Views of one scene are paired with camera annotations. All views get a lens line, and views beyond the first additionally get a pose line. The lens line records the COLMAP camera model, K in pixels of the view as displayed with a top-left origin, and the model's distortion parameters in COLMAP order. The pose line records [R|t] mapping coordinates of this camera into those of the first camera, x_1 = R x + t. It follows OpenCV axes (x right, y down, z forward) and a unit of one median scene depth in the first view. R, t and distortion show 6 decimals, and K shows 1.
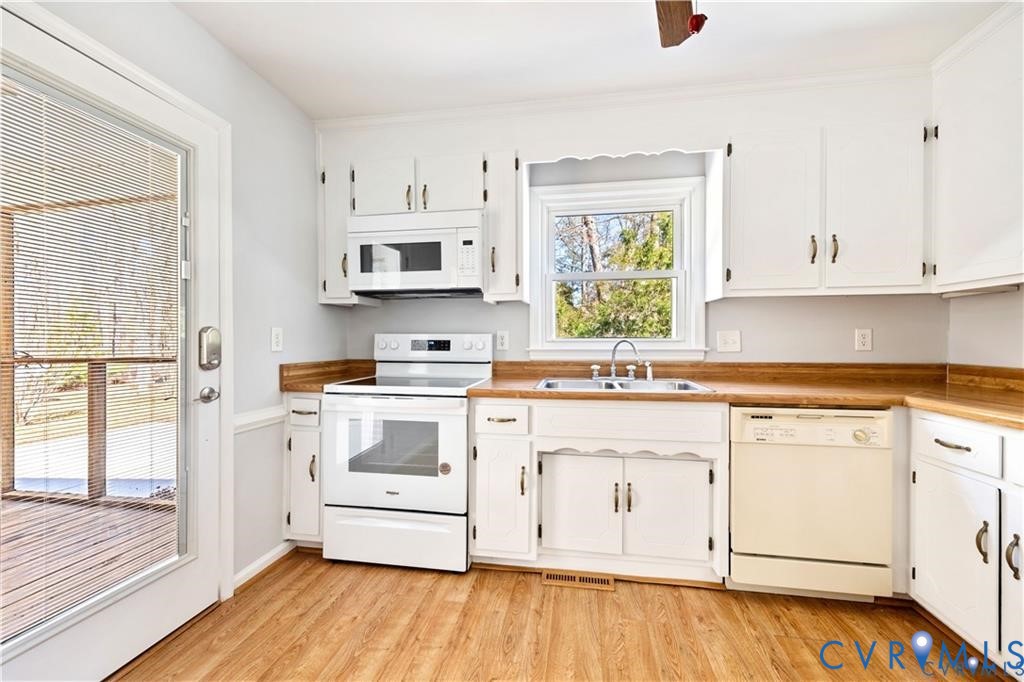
lens RADIAL K [[411.5, 0, 513.3], [0, 411.5, 344.8], [0, 0, 1]] dist [0.006434, 0.000061]
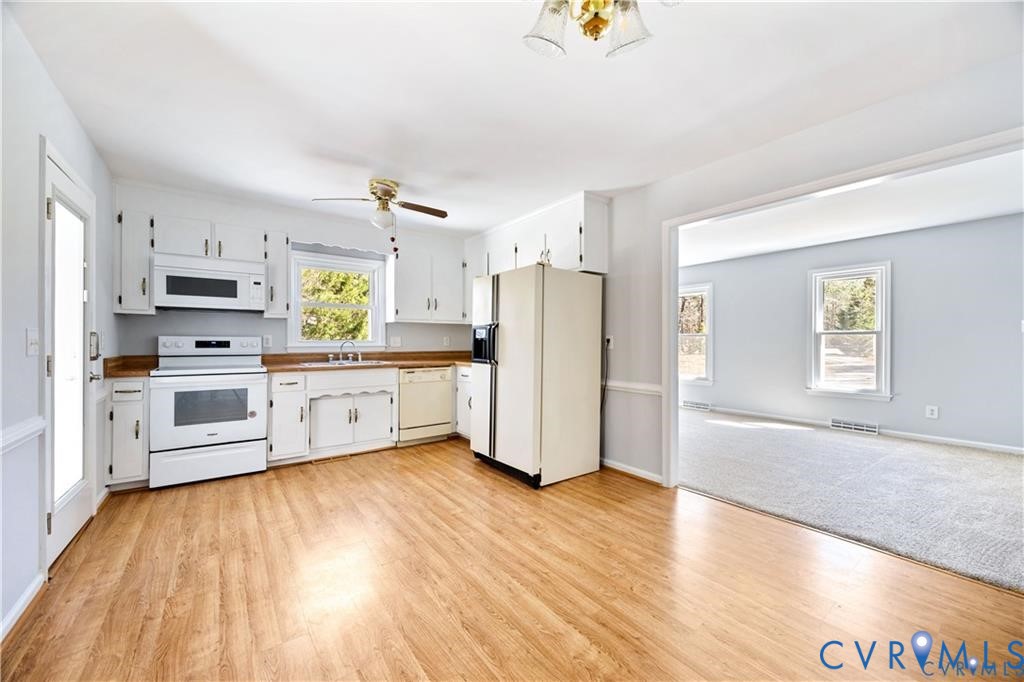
lens RADIAL K [[393.7, 0, 513.2], [0, 393.7, 344.3], [0, 0, 1]] dist [0.000779, 0.000015]
pose [[0.686871, -0.003471, 0.726771, -0.563292], [0.004071, 0.999991, 0.000928, 0.005246], [-0.726768, 0.002321, 0.686879, -0.871315]]
